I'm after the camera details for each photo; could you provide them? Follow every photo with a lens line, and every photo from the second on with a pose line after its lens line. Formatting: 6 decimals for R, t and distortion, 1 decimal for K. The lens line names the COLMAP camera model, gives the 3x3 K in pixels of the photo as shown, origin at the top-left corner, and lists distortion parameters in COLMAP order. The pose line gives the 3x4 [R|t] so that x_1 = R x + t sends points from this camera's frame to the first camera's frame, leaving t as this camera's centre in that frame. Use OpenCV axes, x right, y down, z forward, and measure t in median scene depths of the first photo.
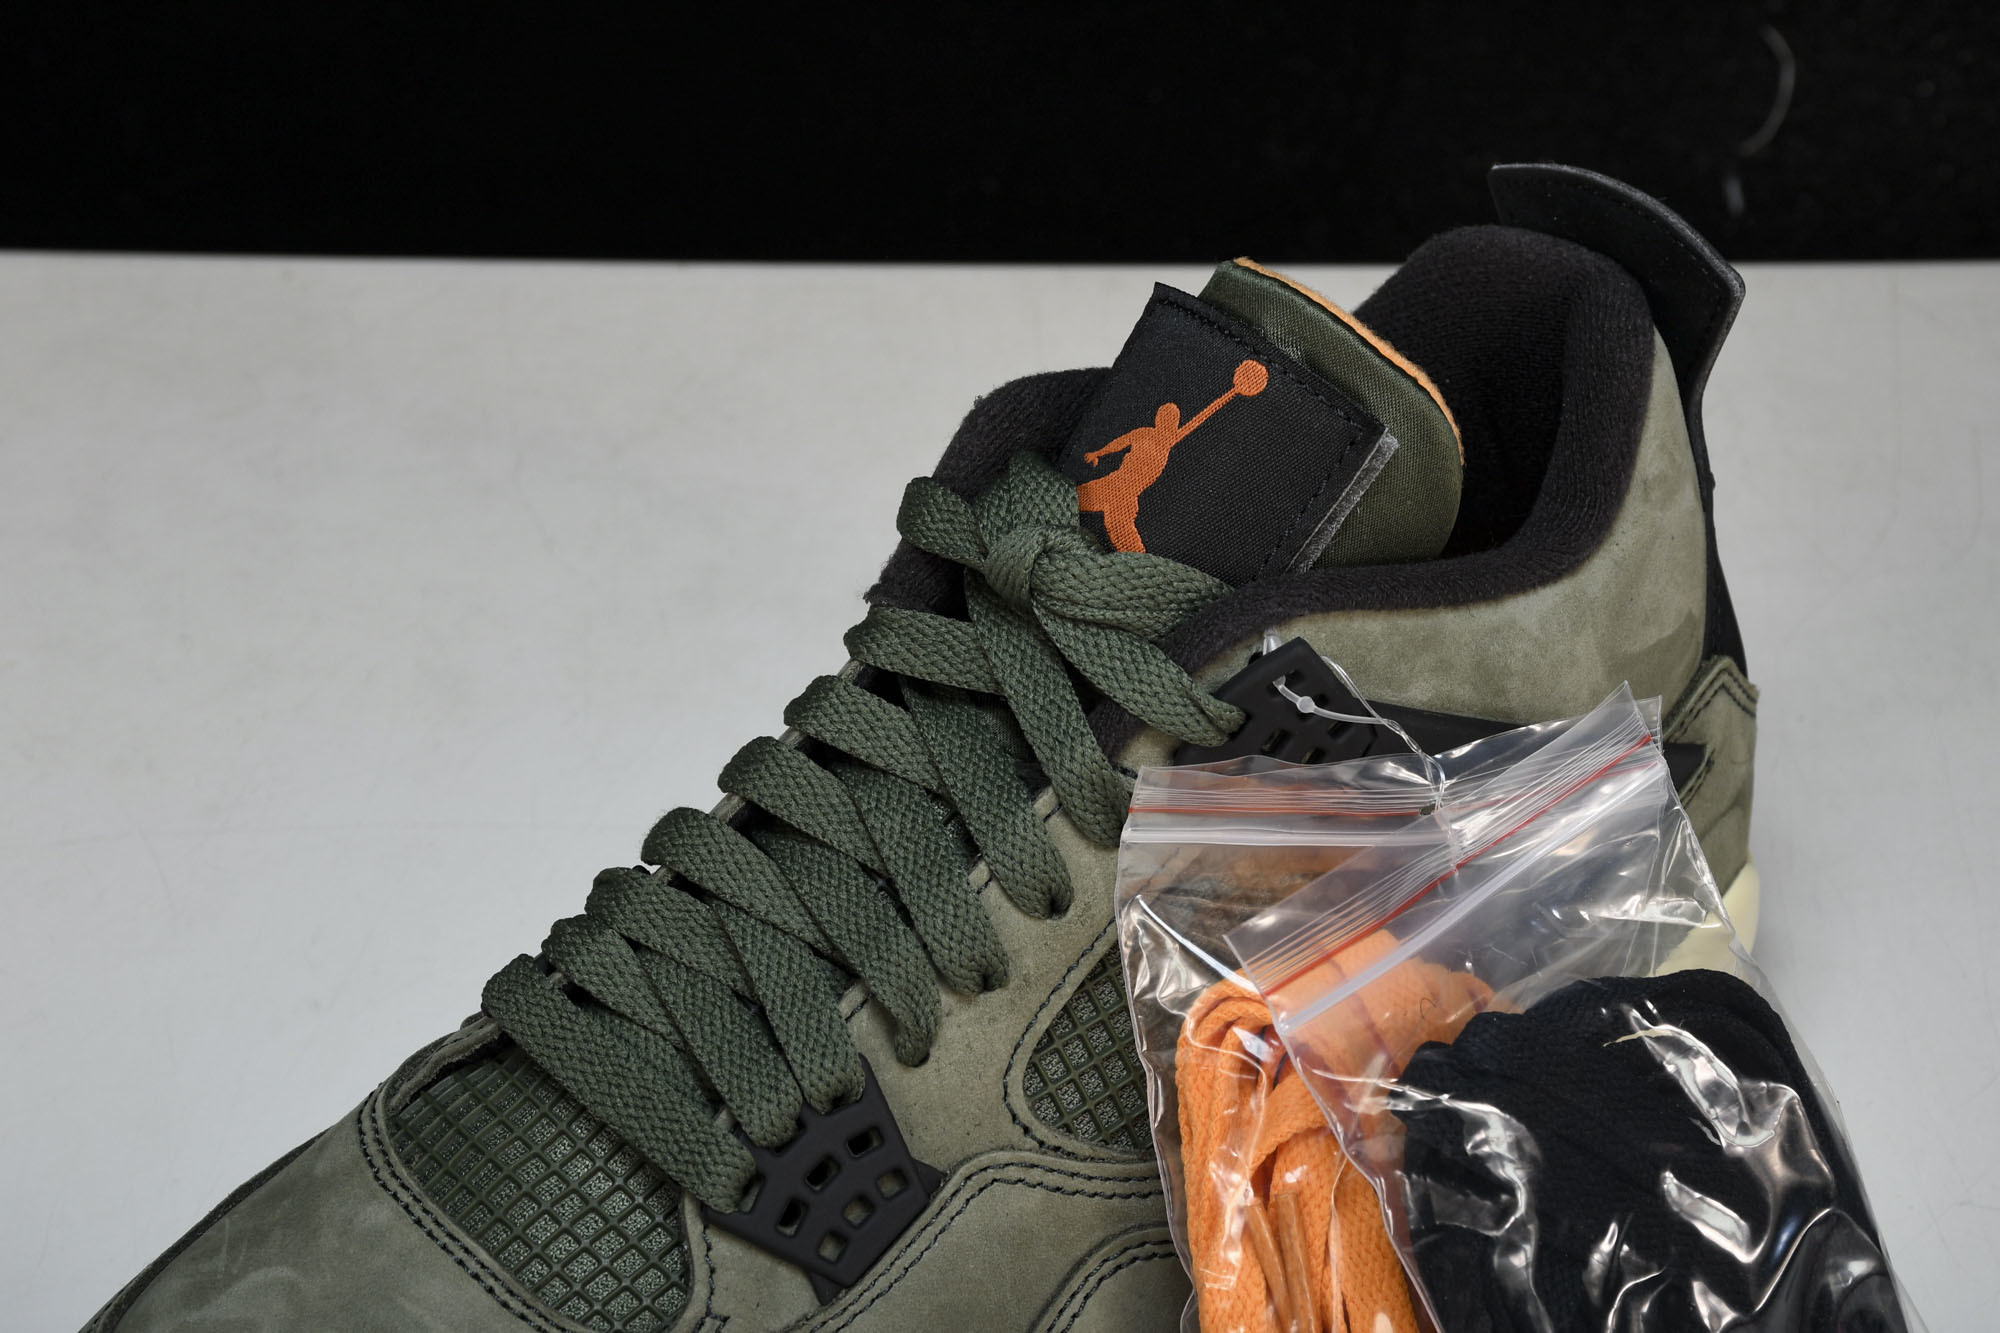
lens RADIAL K [[5665.8, 0, 990.5], [0, 5665.8, 677.2], [0, 0, 1]] dist [0.694547, 0.000000]
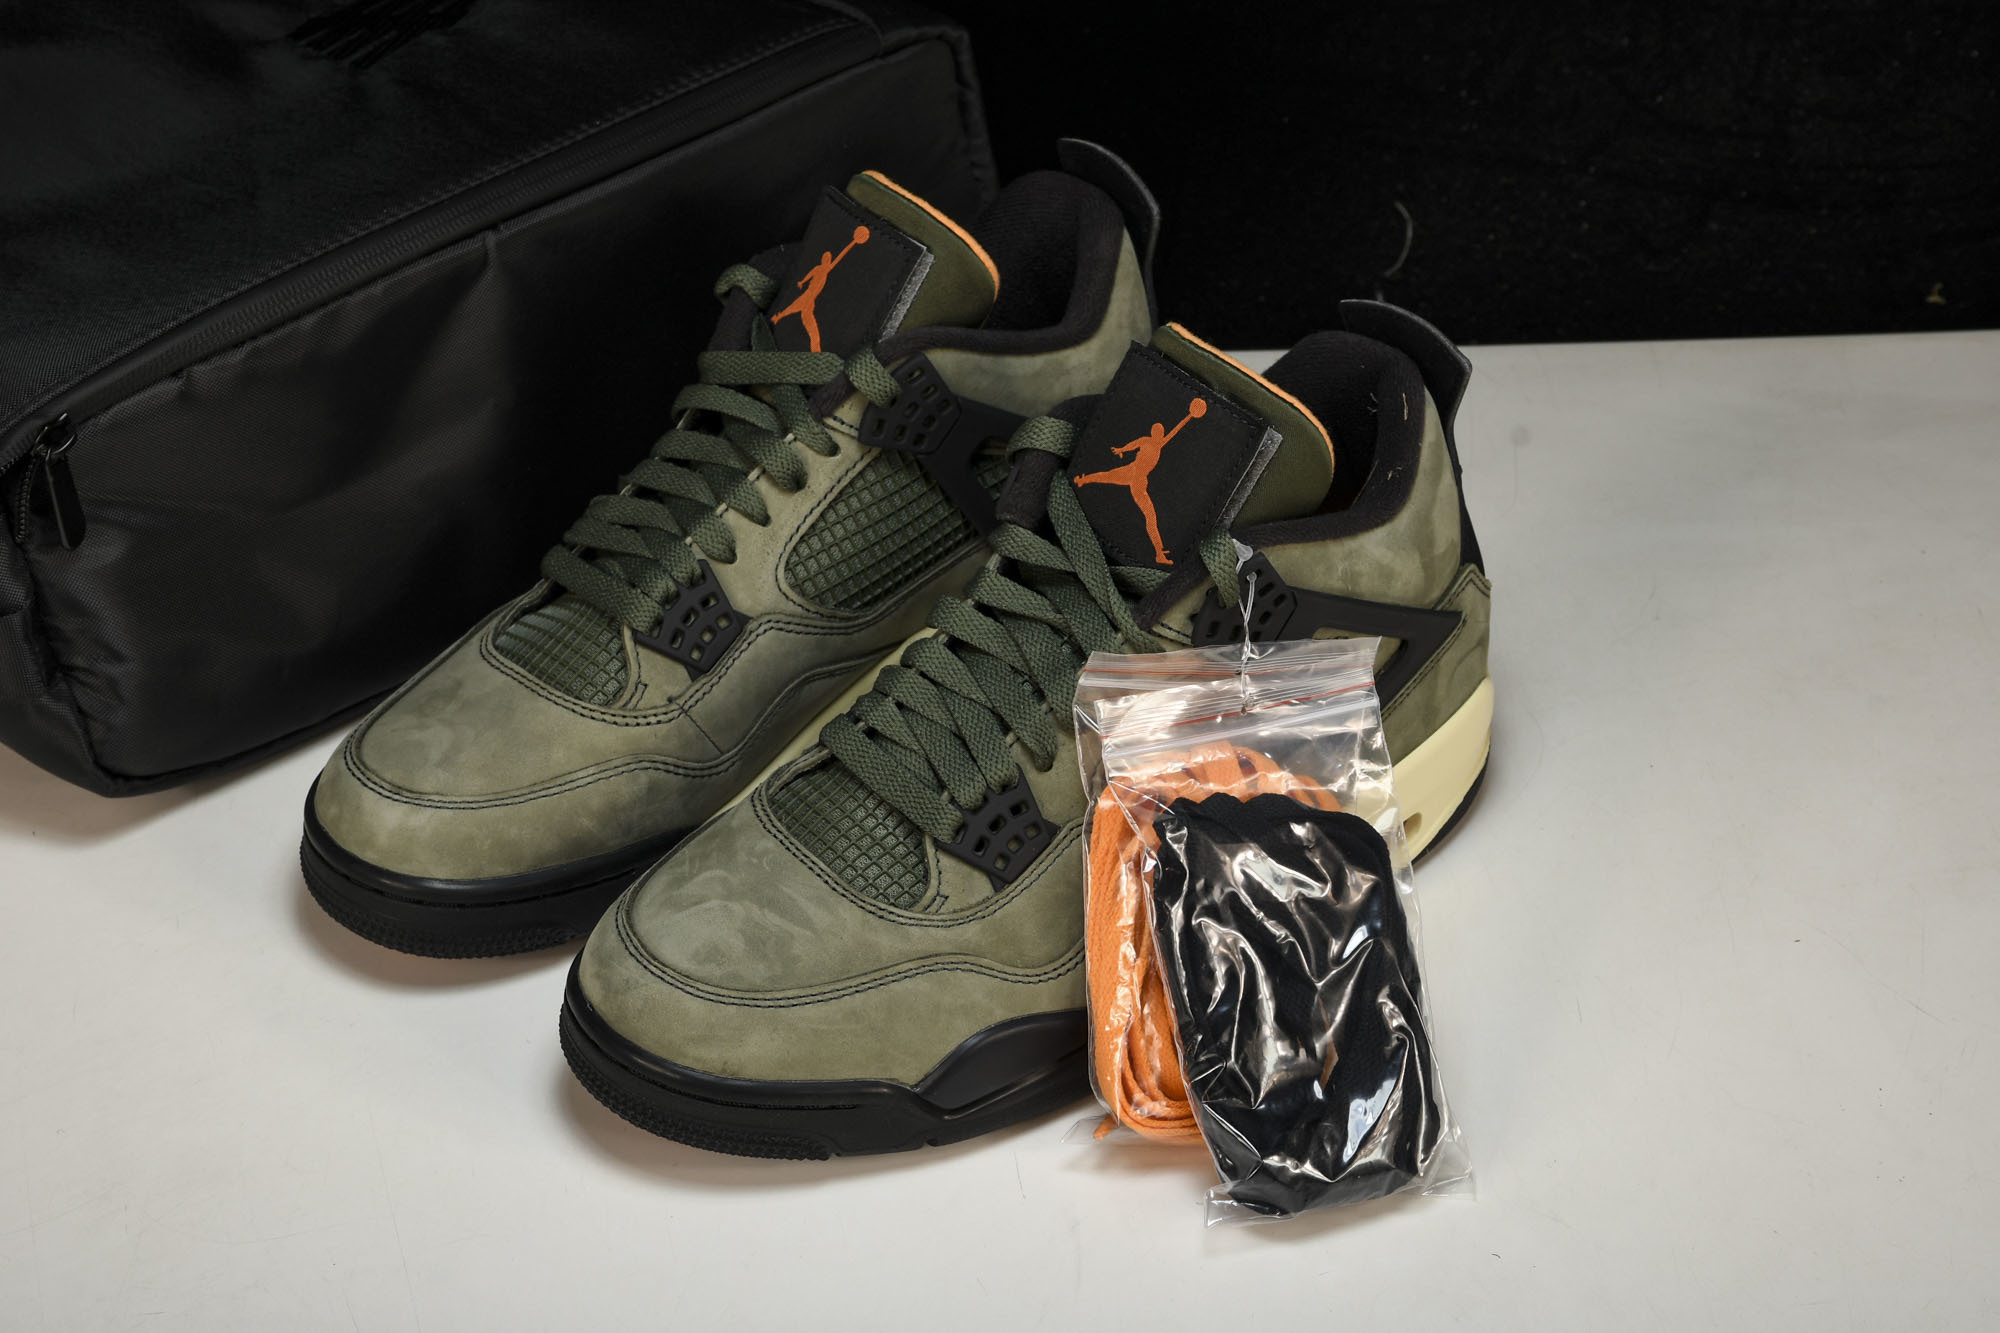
lens RADIAL K [[4834.2, 0, 986.5], [0, 4834.2, 663.3], [0, 0, 1]] dist [0.490765, 0.000000]
pose [[0.999972, 0.005789, 0.004719, -0.040781], [-0.005747, 0.999944, -0.008876, 0.046805], [-0.004770, 0.008849, 0.999949, -0.632392]]
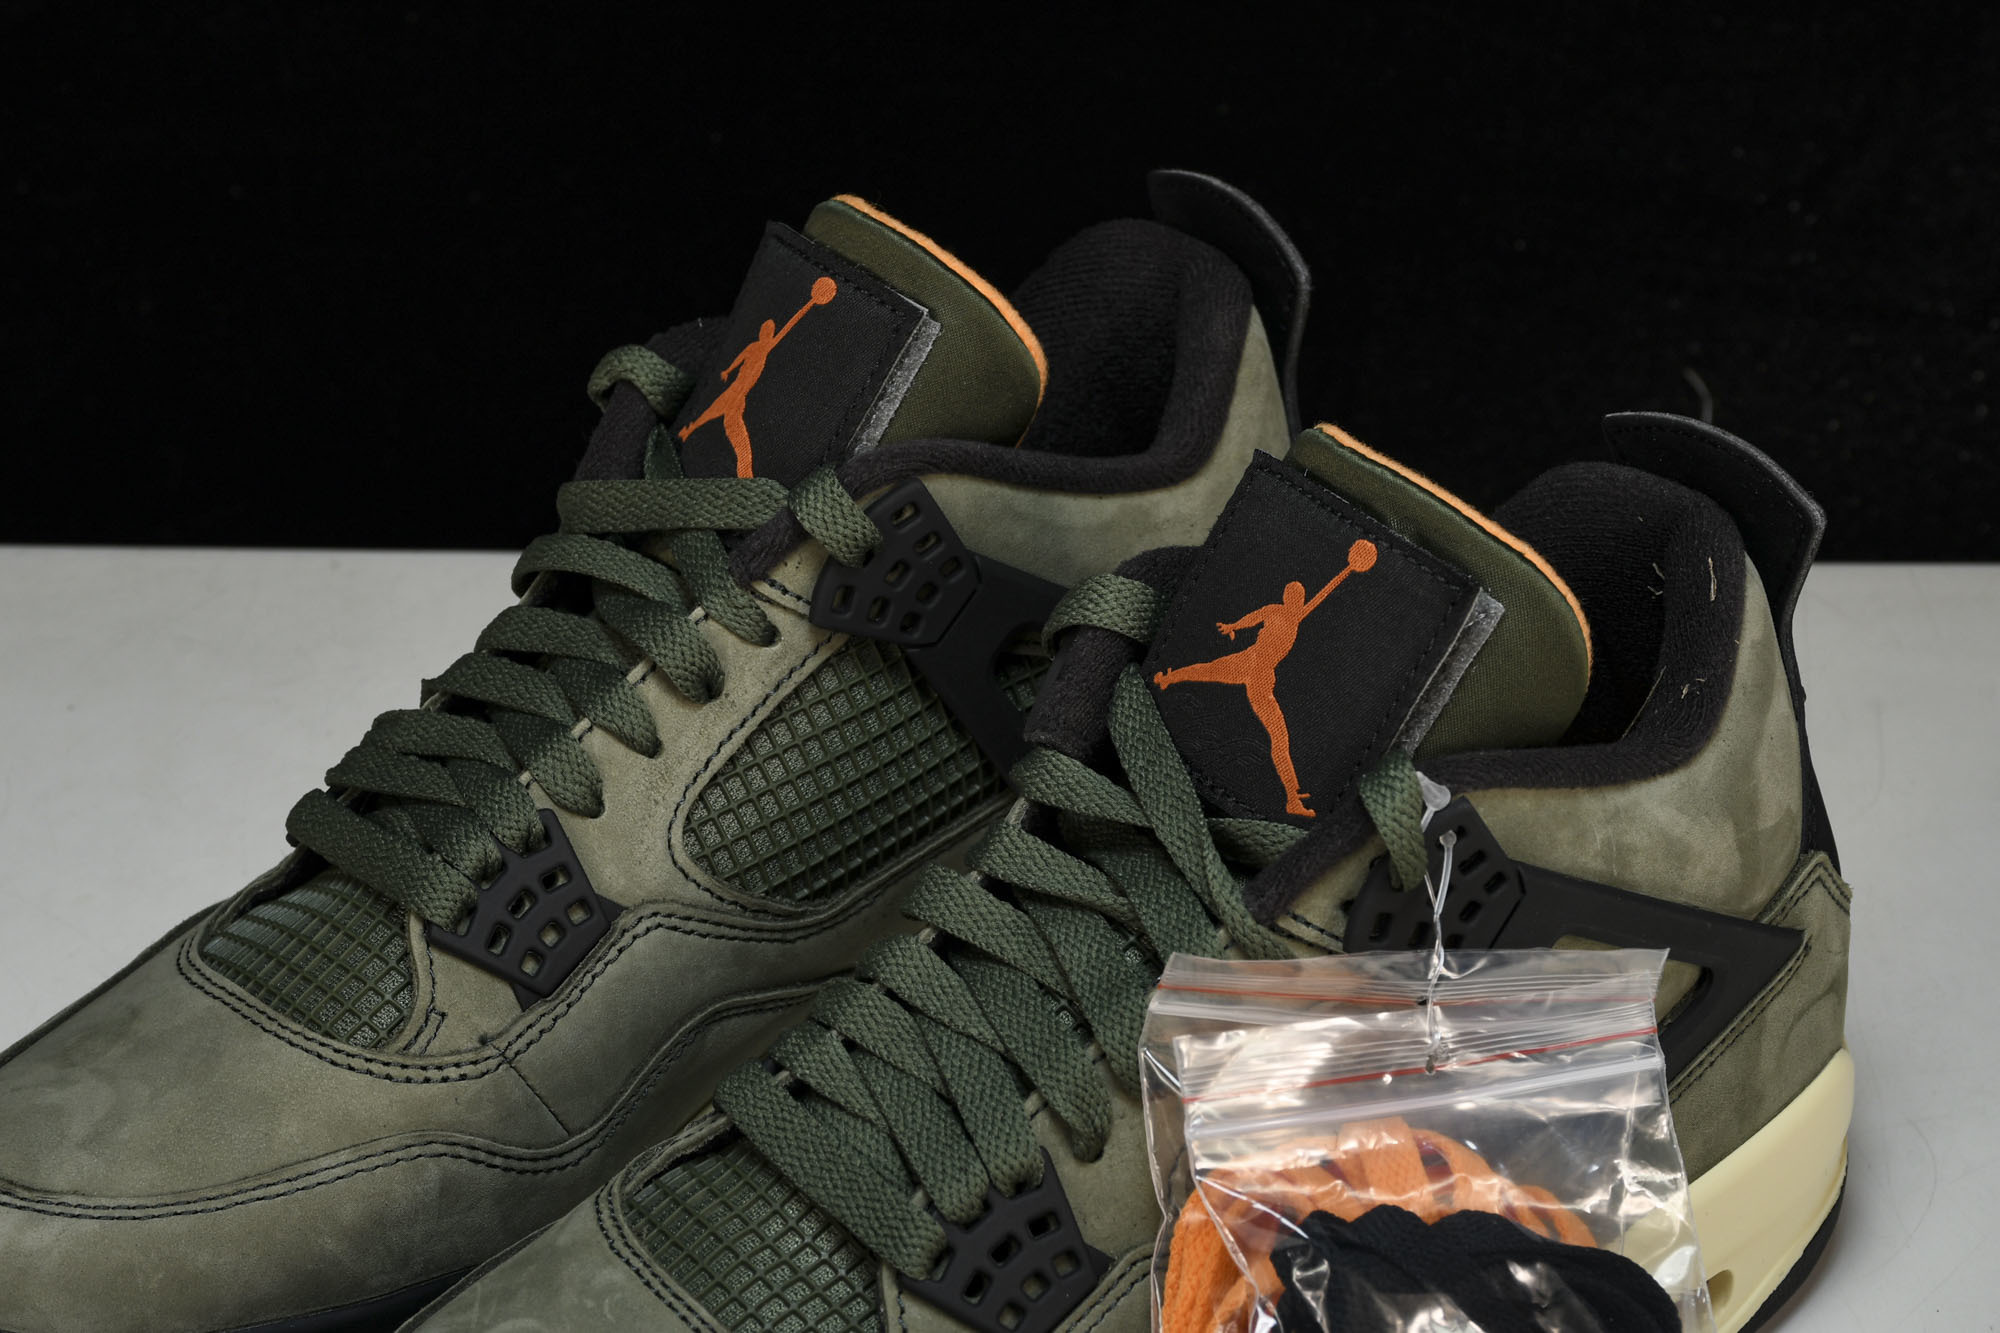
lens RADIAL K [[5665.8, 0, 1003.6], [0, 5665.8, 652.2], [0, 0, 1]] dist [0.694547, 0.000000]
pose [[0.999205, 0.030378, -0.025820, -0.004147], [-0.032969, 0.993744, -0.106701, 0.089531], [0.022417, 0.107467, 0.993956, -0.135090]]
